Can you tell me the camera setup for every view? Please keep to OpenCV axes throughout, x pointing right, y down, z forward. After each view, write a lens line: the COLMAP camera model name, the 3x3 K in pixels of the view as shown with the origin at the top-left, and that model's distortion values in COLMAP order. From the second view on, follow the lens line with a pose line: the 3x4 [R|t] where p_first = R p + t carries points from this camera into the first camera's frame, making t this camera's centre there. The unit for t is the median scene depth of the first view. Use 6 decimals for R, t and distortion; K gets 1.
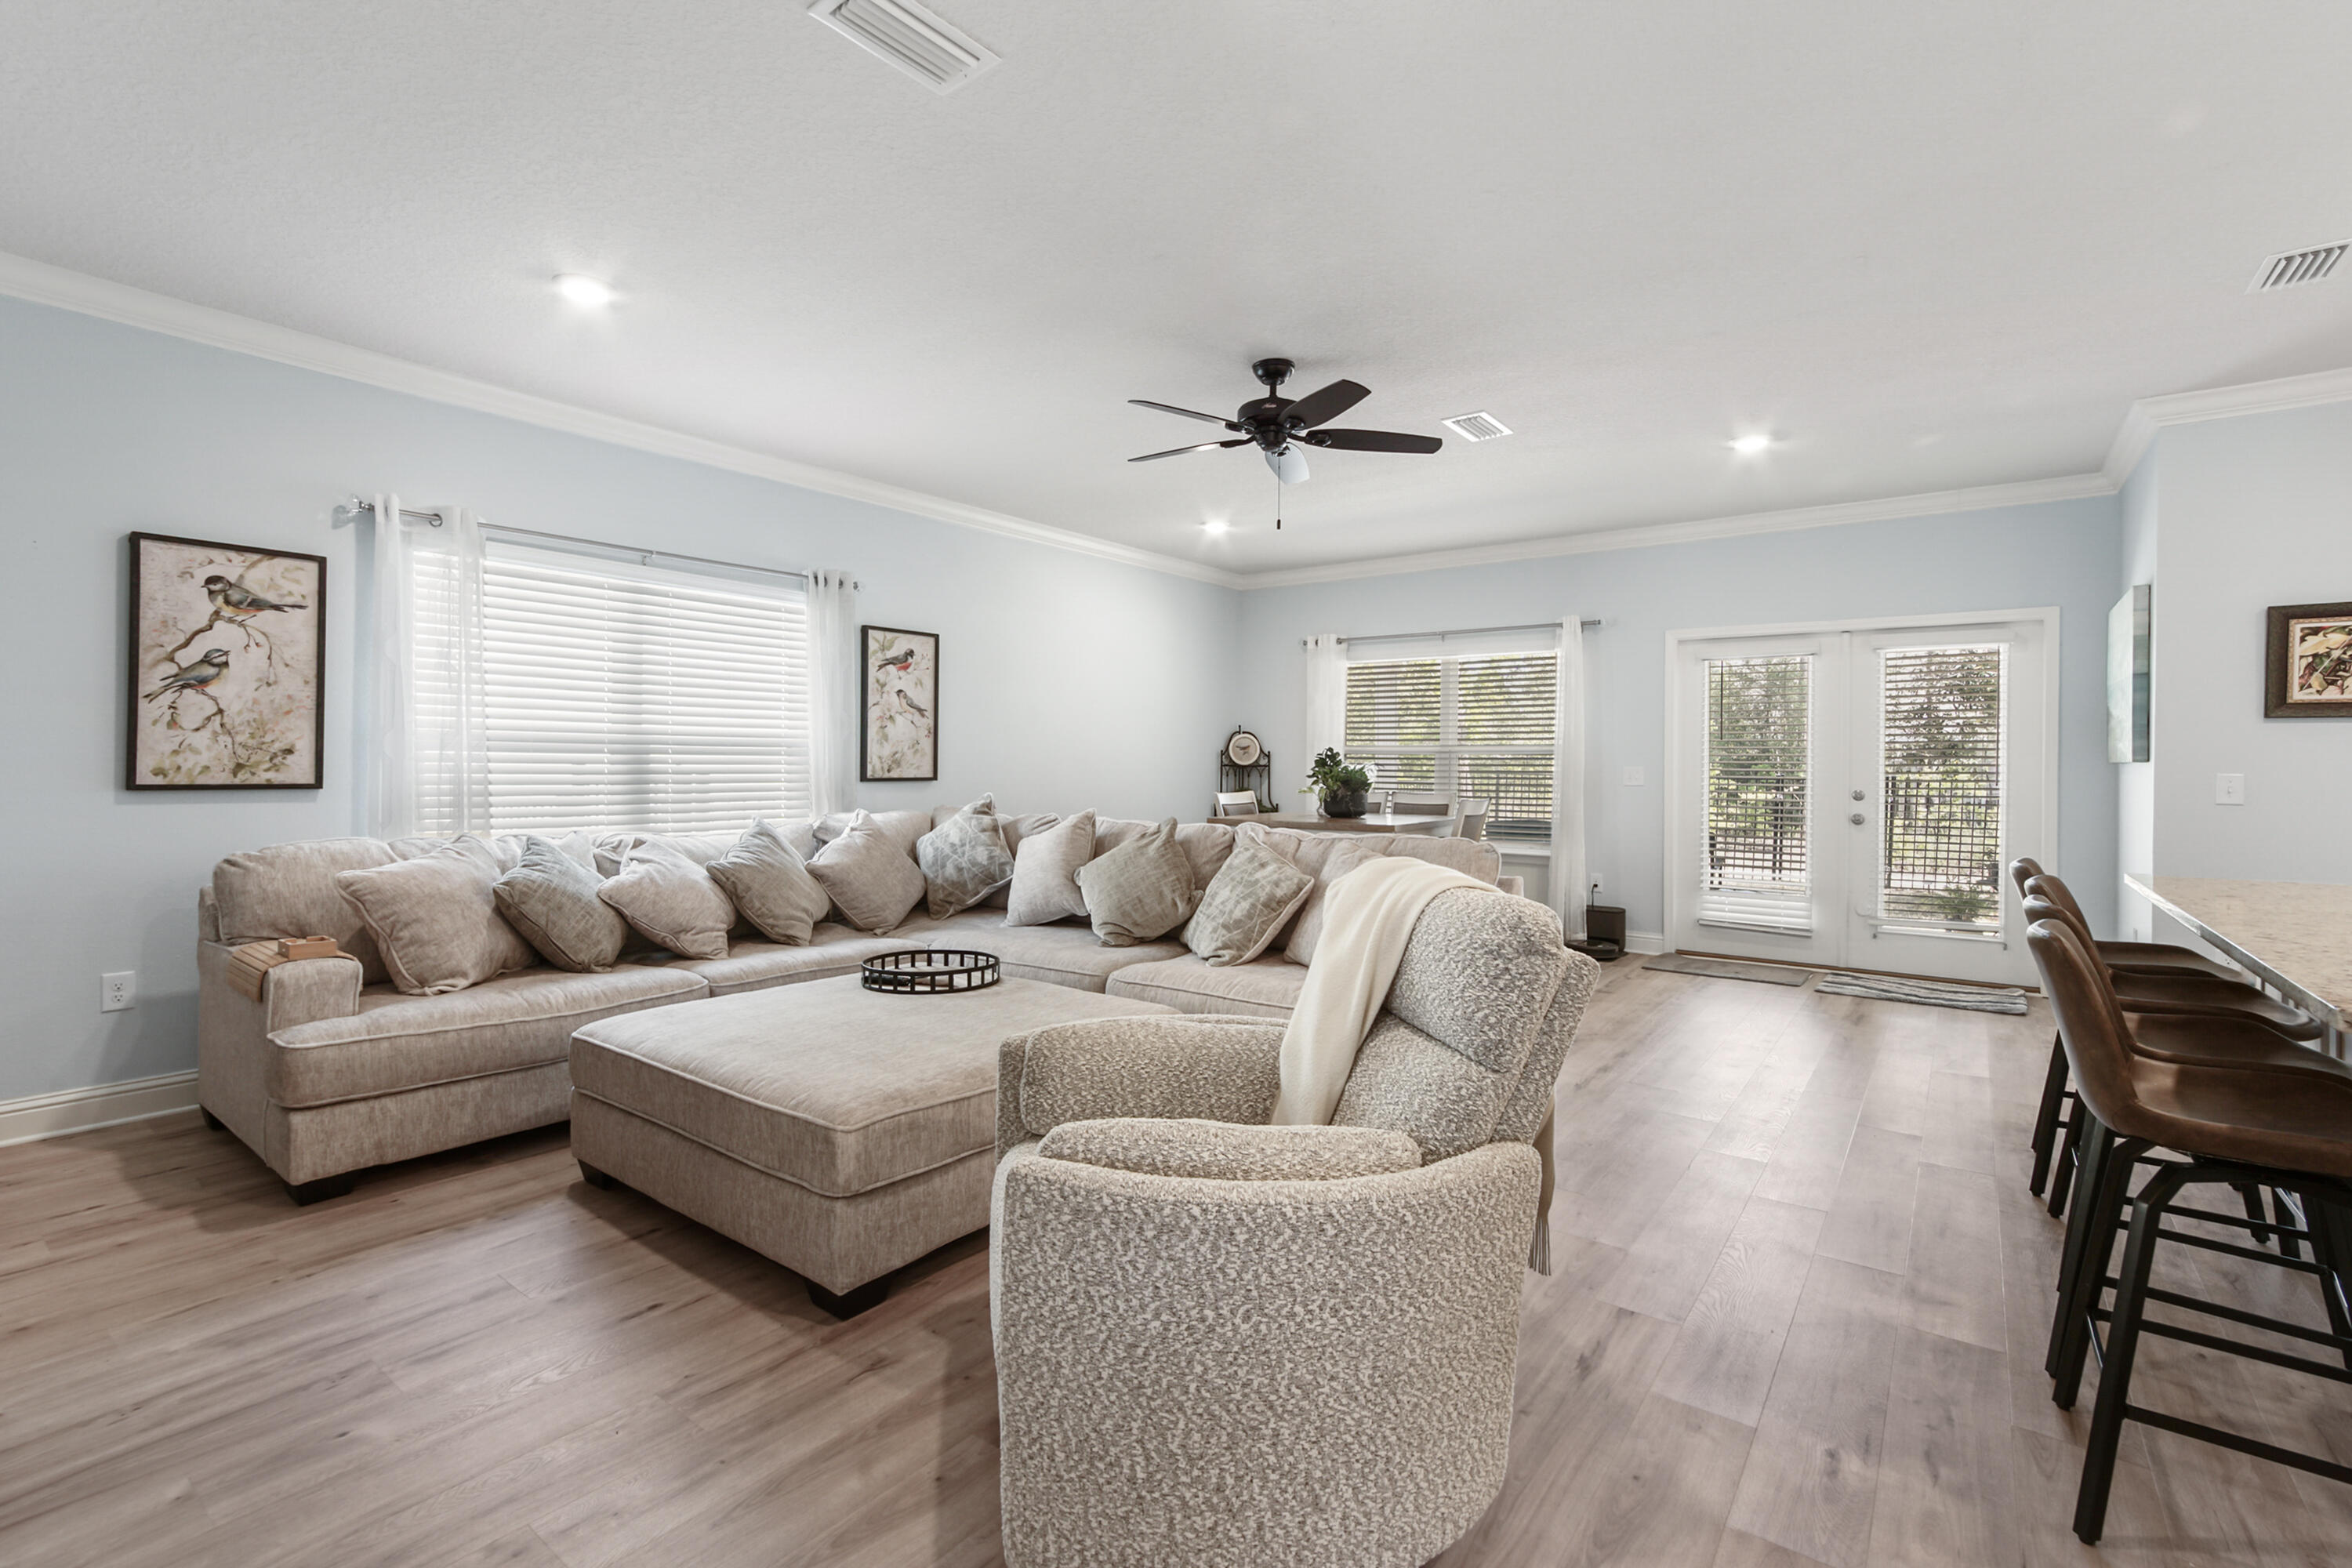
lens RADIAL K [[1046.5, 0, 1167.2], [0, 1046.5, 762.7], [0, 0, 1]] dist [-0.001685, 0.000182]
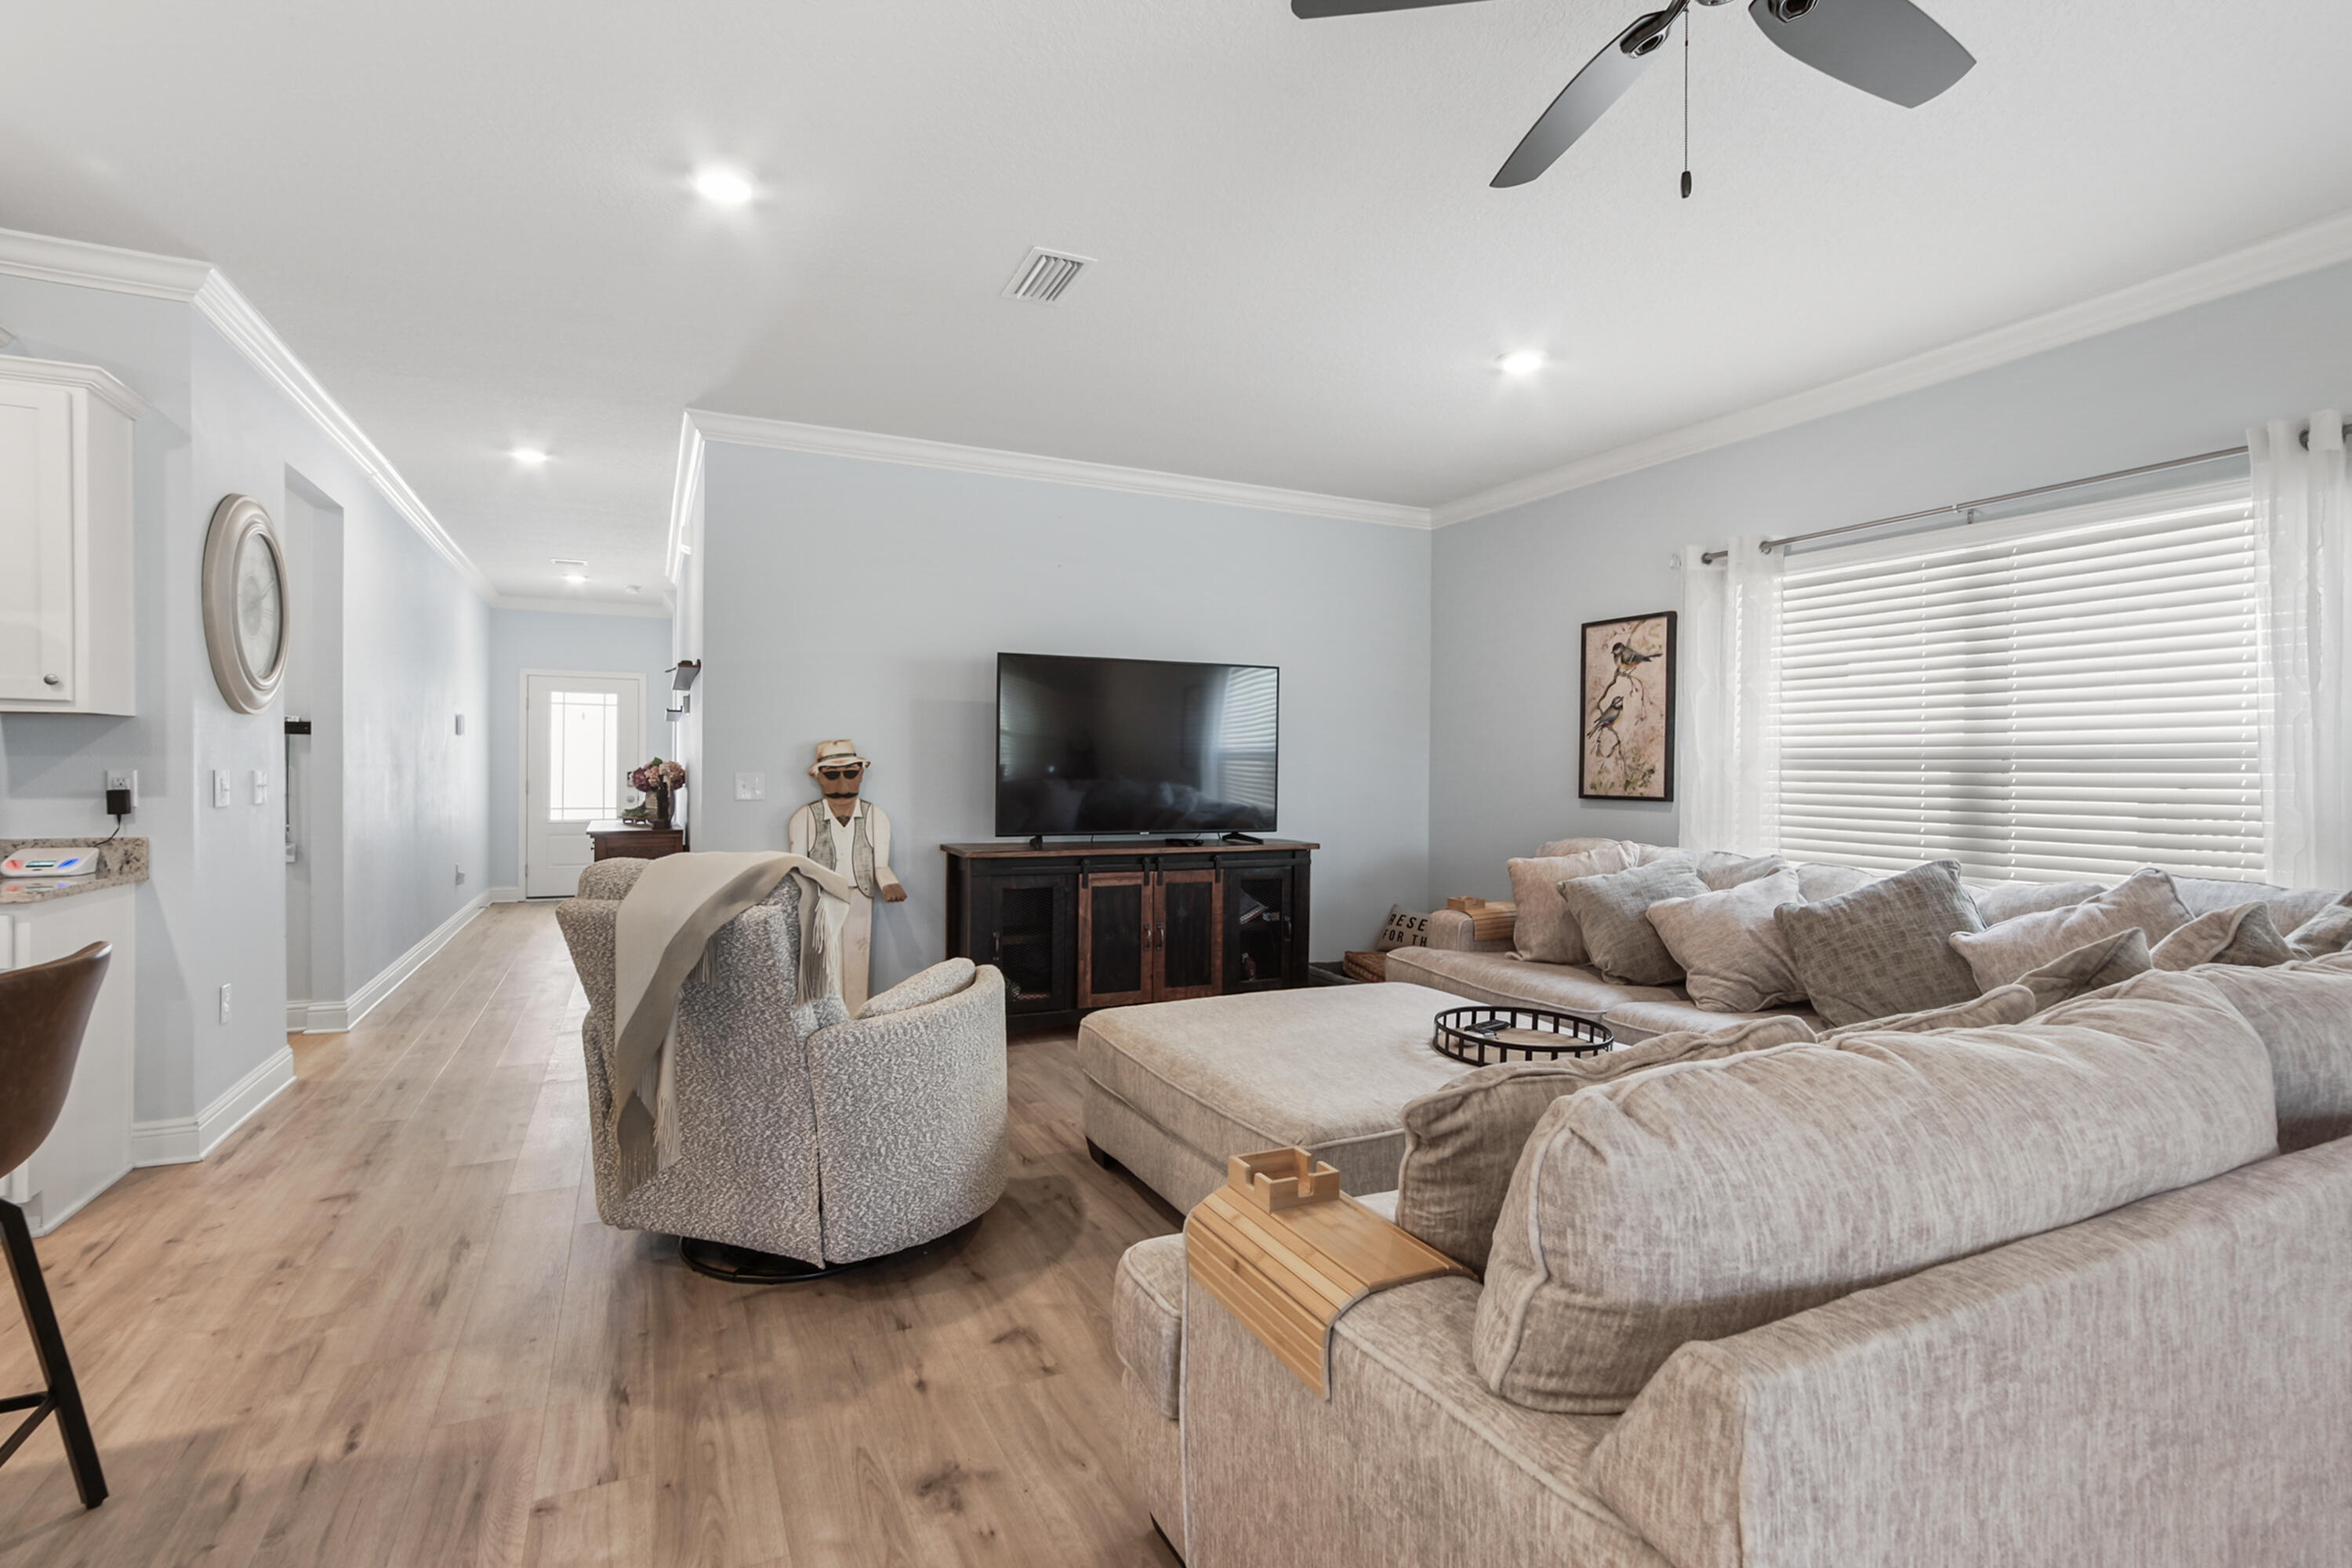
lens RADIAL K [[1095.0, 0, 1161.3], [0, 1095.0, 778.7], [0, 0, 1]] dist [-0.000066, 0.000669]
pose [[-0.449805, -0.005515, -0.893110, 0.580596], [-0.012258, 0.999925, -0.000001, 0.005031], [0.893042, 0.010947, -0.449839, 1.021025]]
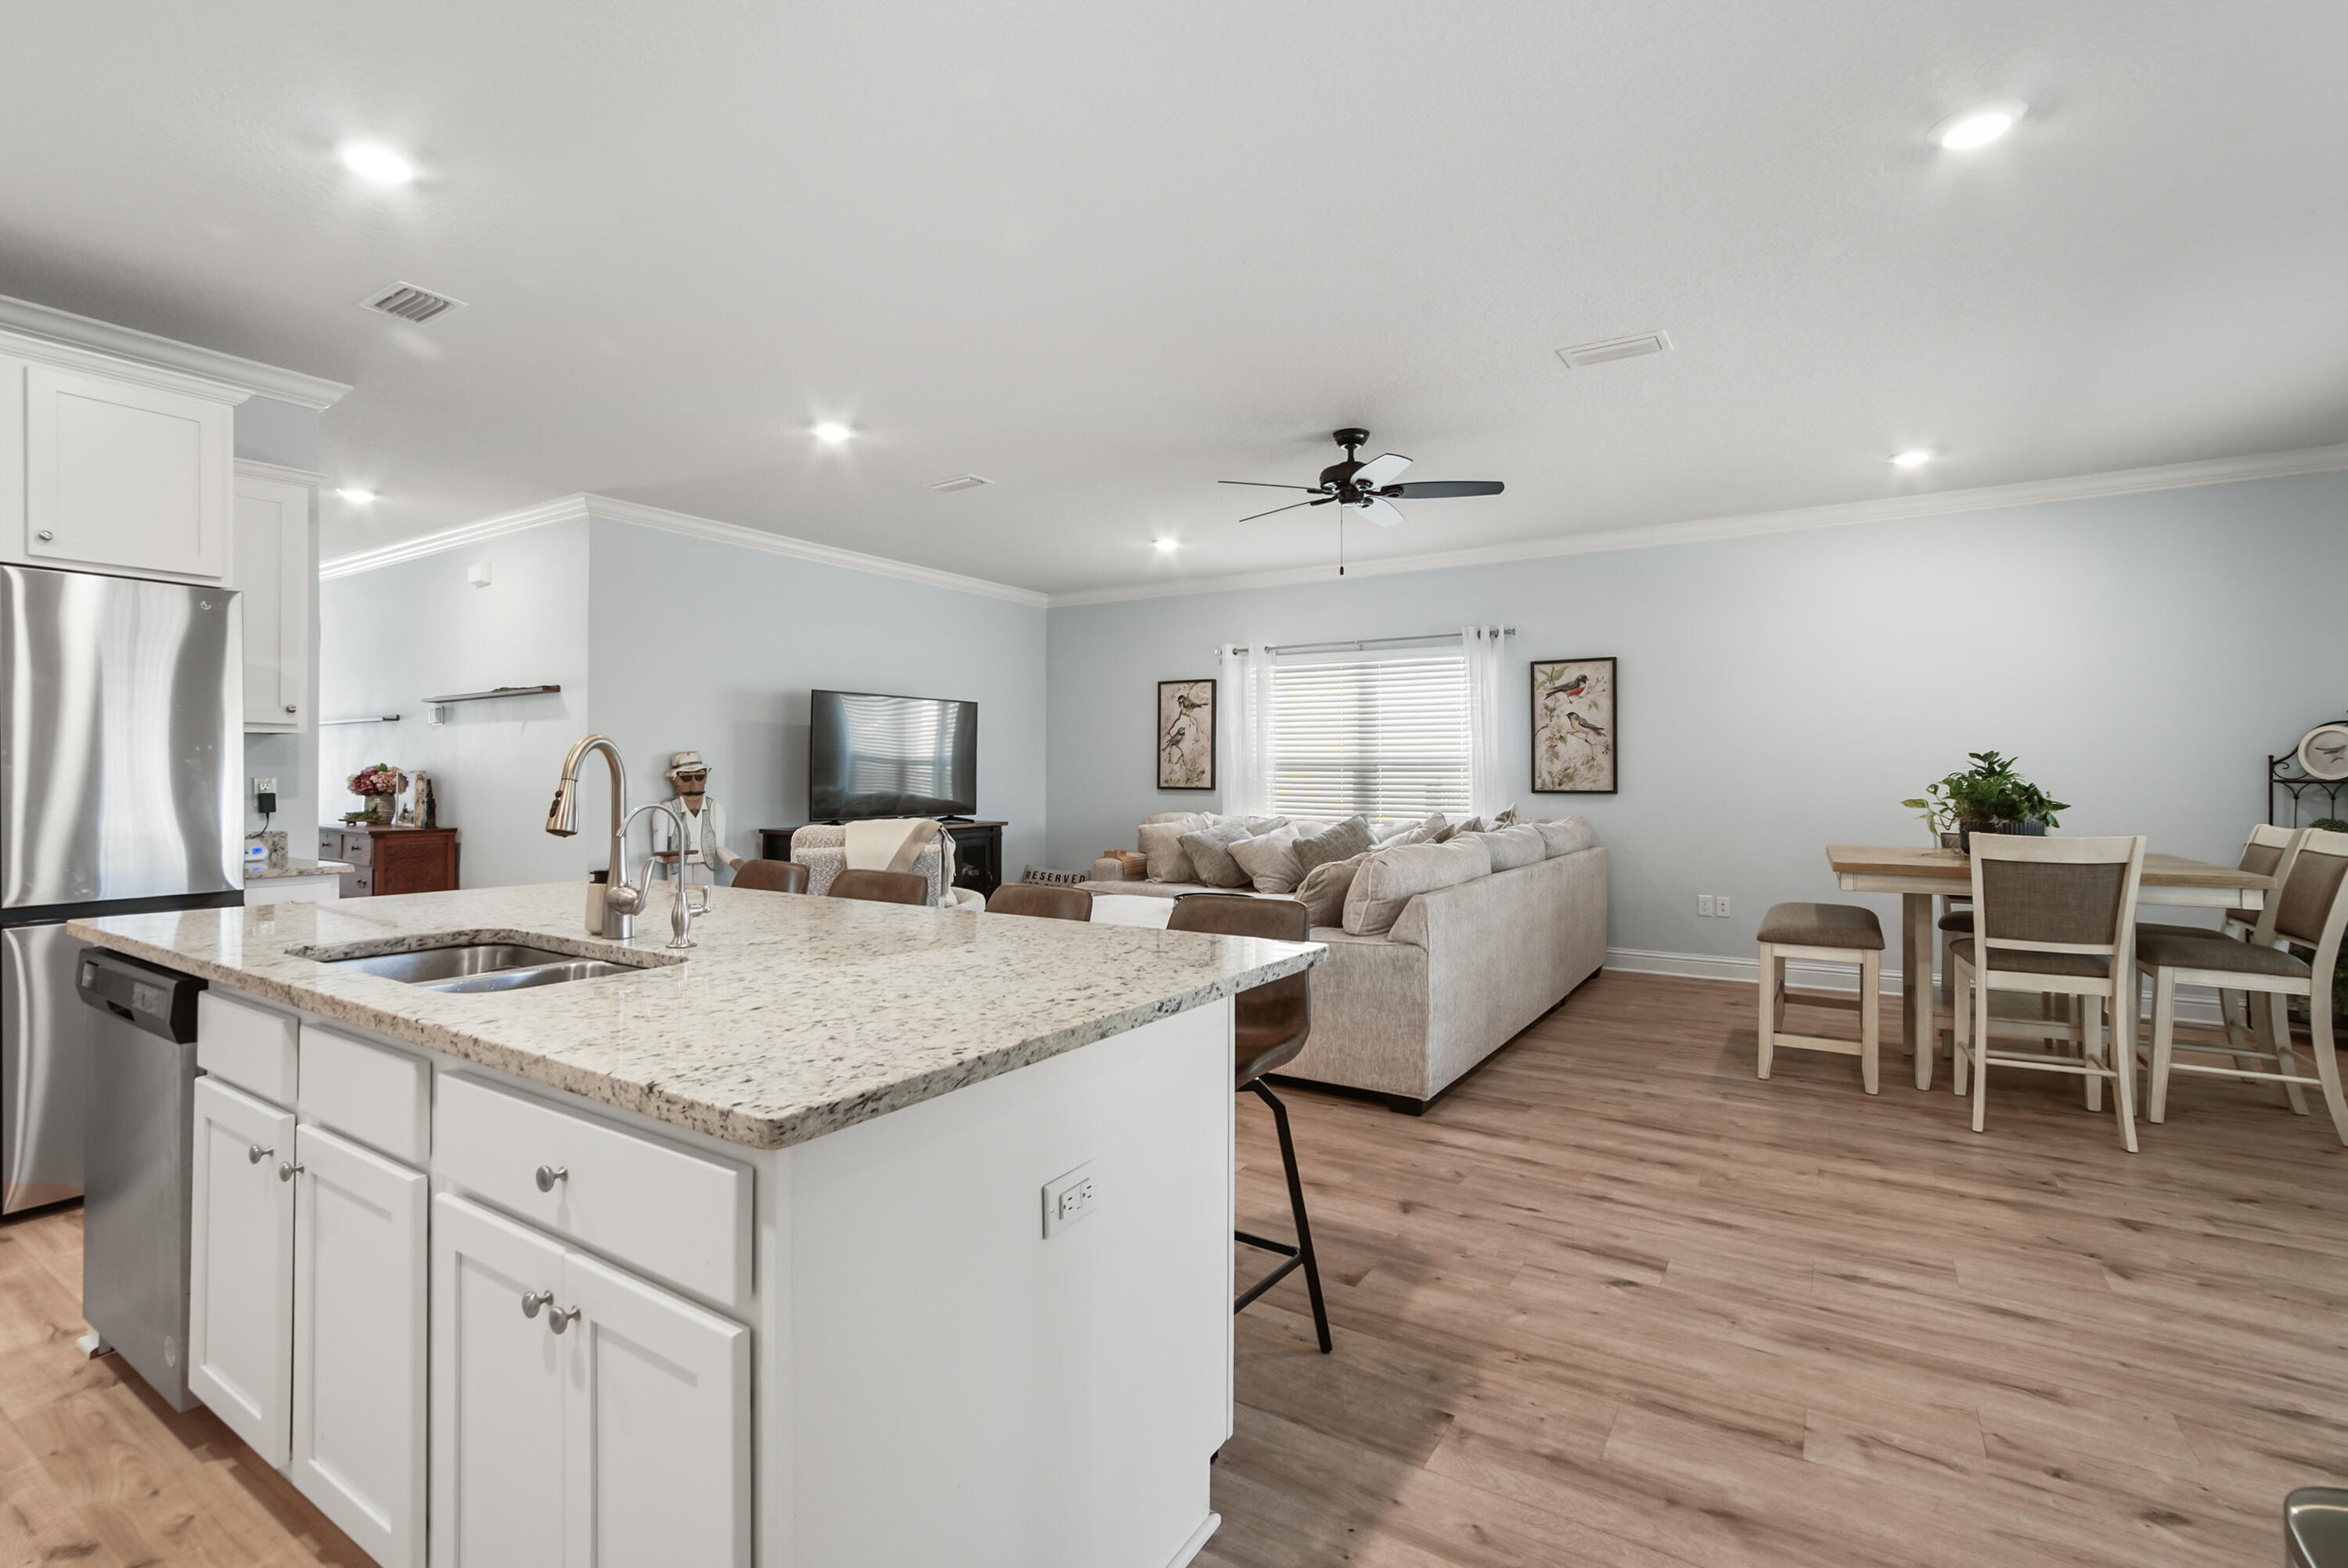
lens RADIAL K [[1083.6, 0, 1184.5], [0, 1083.6, 769.2], [0, 0, 1]] dist [-0.002586, 0.000157]
pose [[0.099476, -0.013191, -0.994953, 1.309503], [-0.002470, 0.999906, -0.013504, 0.012238], [0.995037, 0.003801, 0.099434, 0.710158]]
